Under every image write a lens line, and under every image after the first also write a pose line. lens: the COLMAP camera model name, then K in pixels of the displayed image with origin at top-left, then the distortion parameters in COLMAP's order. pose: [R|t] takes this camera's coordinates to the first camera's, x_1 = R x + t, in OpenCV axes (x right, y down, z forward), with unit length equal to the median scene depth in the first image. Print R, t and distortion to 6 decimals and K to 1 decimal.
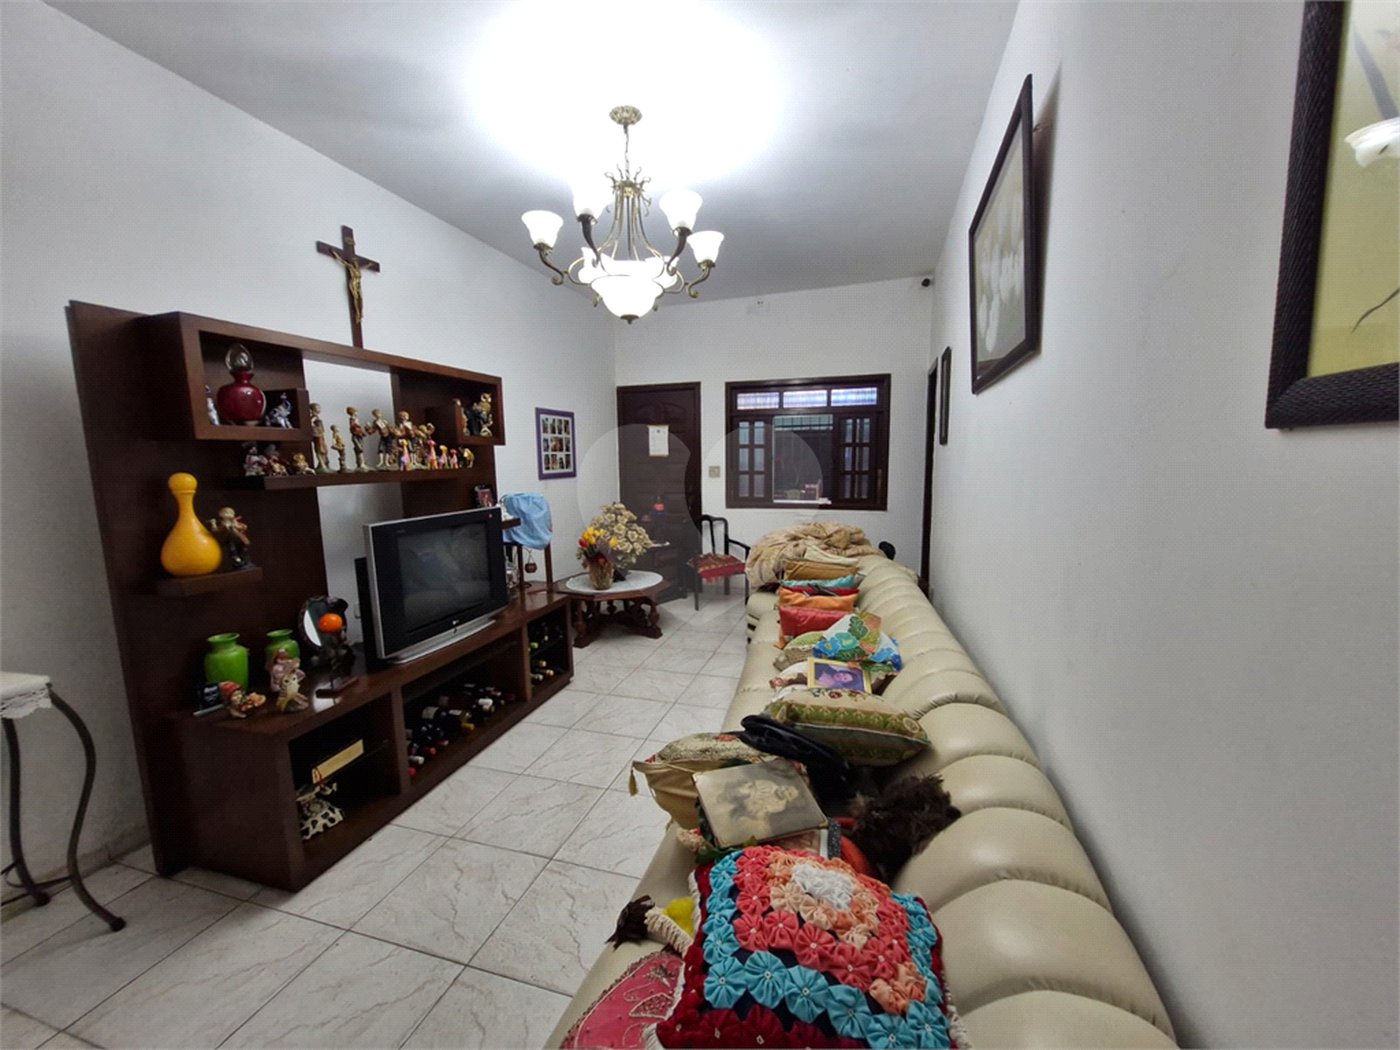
lens RADIAL K [[551.0, 0, 700.9], [0, 551.0, 527.4], [0, 0, 1]] dist [0.002372, -0.000465]
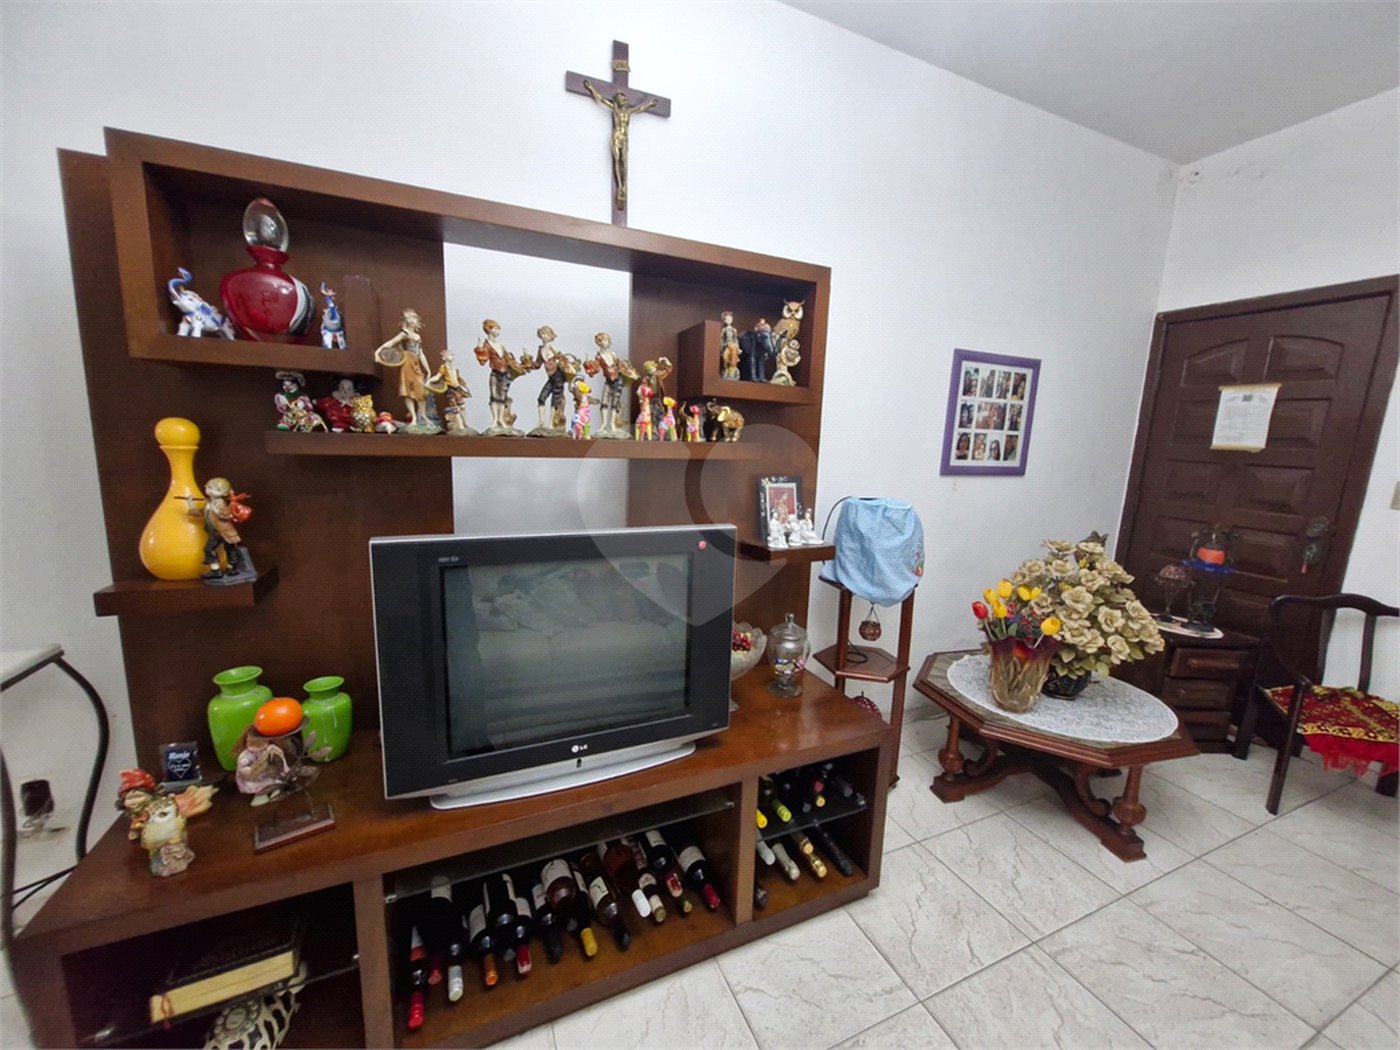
lens RADIAL K [[551.0, 0, 700.9], [0, 551.0, 527.4], [0, 0, 1]] dist [0.002372, -0.000465]
pose [[0.658466, 0.164297, -0.734458, -0.025722], [-0.144242, 0.985340, 0.091100, -0.053409], [0.738658, 0.045953, 0.672512, 0.462819]]
